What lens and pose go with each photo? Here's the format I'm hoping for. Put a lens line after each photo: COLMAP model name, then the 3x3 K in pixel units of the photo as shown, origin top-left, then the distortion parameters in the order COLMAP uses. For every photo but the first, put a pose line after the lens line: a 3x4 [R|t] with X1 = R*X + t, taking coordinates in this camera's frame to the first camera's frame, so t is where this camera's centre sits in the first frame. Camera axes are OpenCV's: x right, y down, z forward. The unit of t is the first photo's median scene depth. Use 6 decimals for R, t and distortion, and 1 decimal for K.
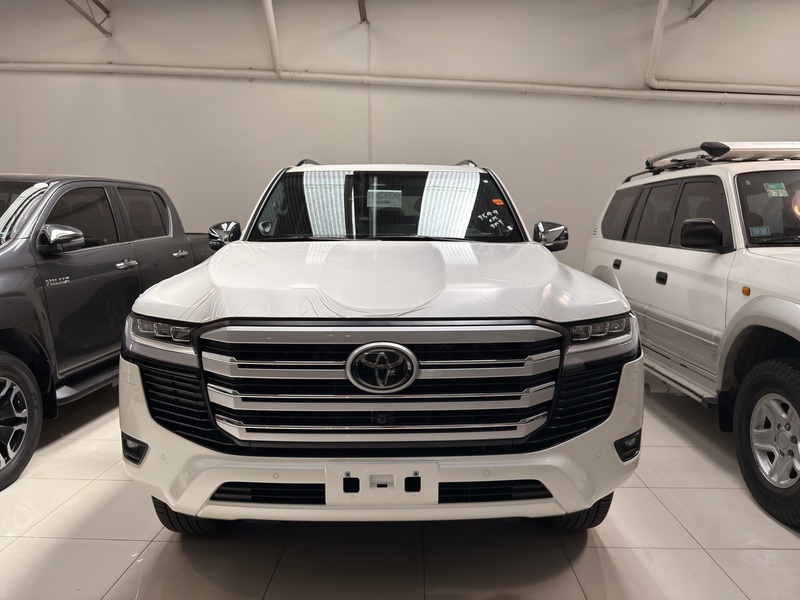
lens RADIAL K [[574.8, 0, 400.0], [0, 574.8, 300.0], [0, 0, 1]] dist [0.060353, -0.121548]
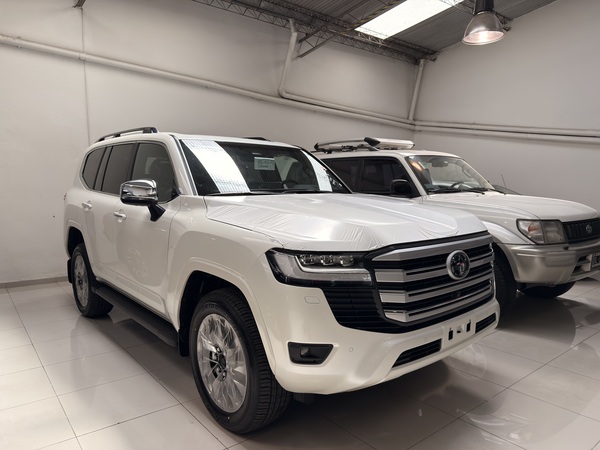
lens RADIAL K [[428.1, 0, 300.0], [0, 428.1, 225.0], [0, 0, 1]] dist [0.008317, -0.027953]
pose [[0.771960, -0.054331, 0.633345, -0.876354], [0.070049, 0.997544, 0.000193, -0.028214], [-0.631799, 0.044216, 0.773870, 0.201339]]
